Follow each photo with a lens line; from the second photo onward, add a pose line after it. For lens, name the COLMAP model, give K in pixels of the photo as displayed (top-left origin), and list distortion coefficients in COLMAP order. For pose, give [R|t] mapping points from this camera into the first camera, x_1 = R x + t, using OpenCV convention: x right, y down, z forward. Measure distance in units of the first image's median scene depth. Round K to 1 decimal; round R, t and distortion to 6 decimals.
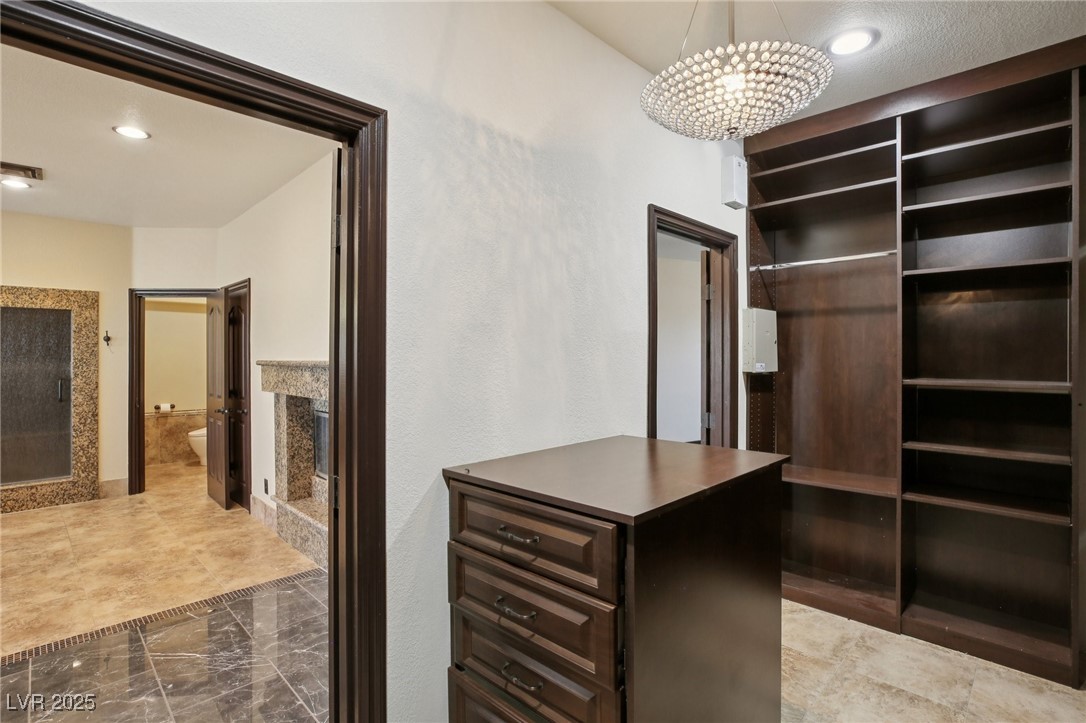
lens RADIAL K [[520.9, 0, 525.6], [0, 520.9, 350.8], [0, 0, 1]] dist [-0.000626, 0.001322]
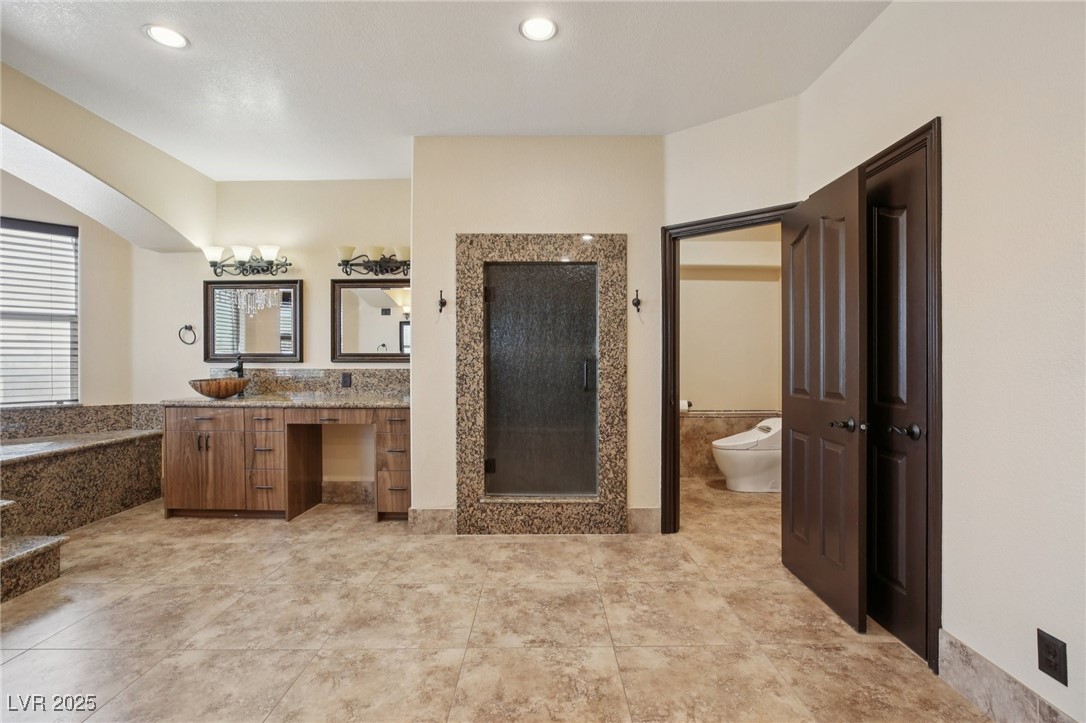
lens RADIAL K [[505.8, 0, 562.0], [0, 505.8, 363.1], [0, 0, 1]] dist [-0.005182, 0.000132]
pose [[0.743466, 0.008694, -0.668717, -0.444528], [0.003746, 0.999846, 0.017164, 0.046348], [0.668763, -0.015265, 0.743319, 0.453396]]
